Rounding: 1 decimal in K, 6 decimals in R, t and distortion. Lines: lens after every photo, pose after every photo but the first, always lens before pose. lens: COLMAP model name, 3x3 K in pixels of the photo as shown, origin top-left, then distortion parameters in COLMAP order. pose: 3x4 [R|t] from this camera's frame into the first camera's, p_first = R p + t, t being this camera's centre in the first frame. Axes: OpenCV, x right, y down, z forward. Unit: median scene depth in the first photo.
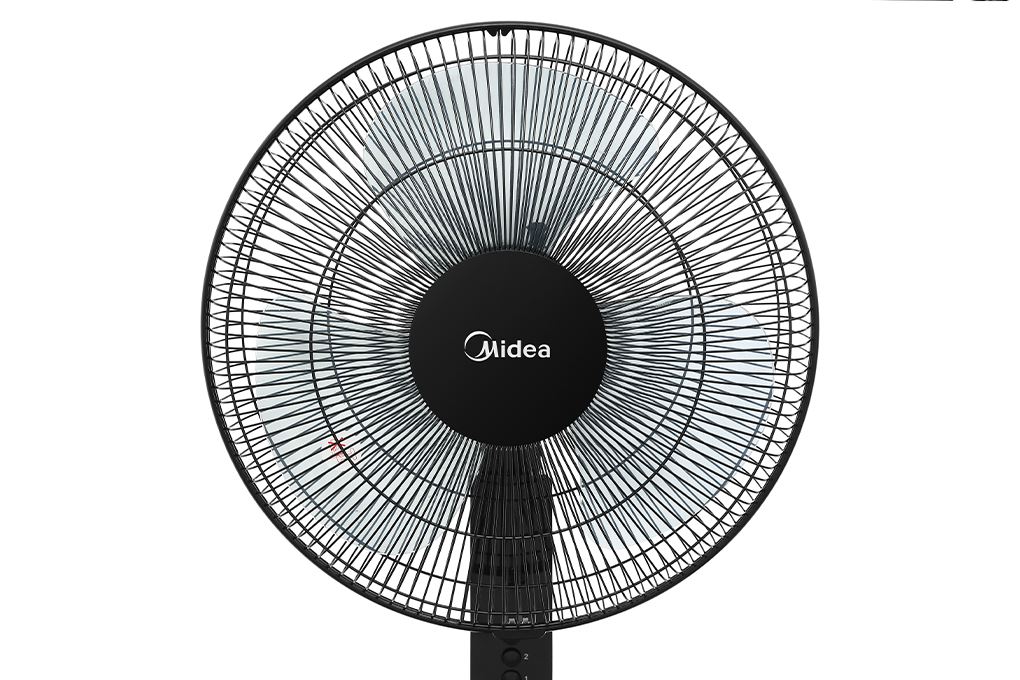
lens RADIAL K [[2043.7, 0, 502.6], [0, 2043.7, 341.1], [0, 0, 1]] dist [0.801596, 0.000000]
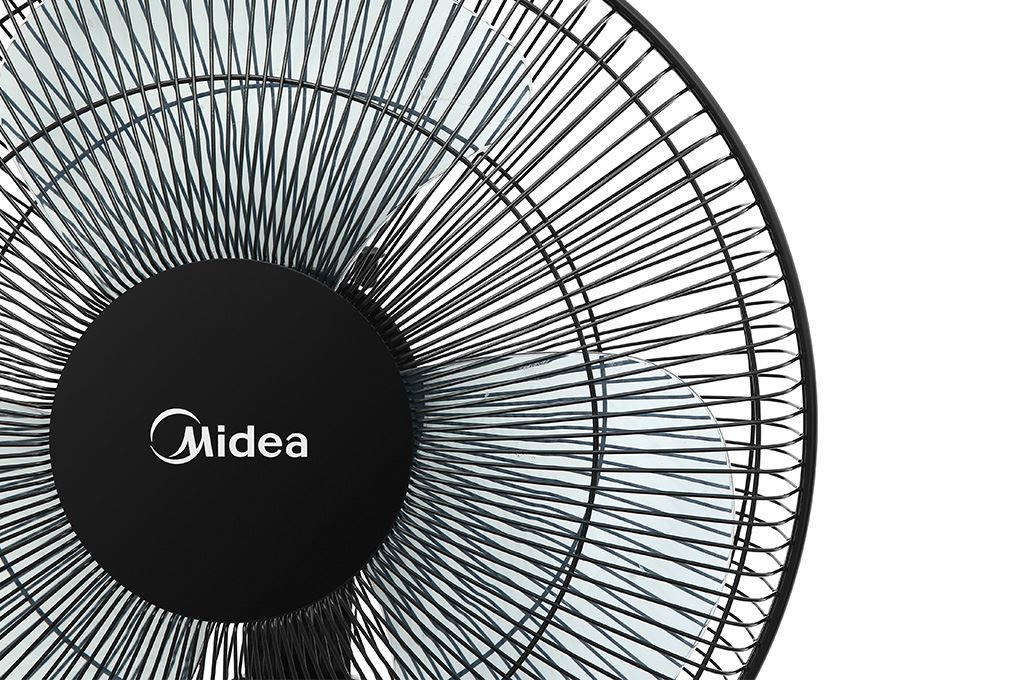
lens RADIAL K [[2043.7, 0, 511.2], [0, 2043.7, 338.4], [0, 0, 1]] dist [0.801596, 0.000000]
pose [[0.996889, 0.012468, -0.077827, 0.115939], [-0.017708, 0.997595, -0.067005, 0.011870], [0.076805, 0.068175, 0.994713, 0.446265]]
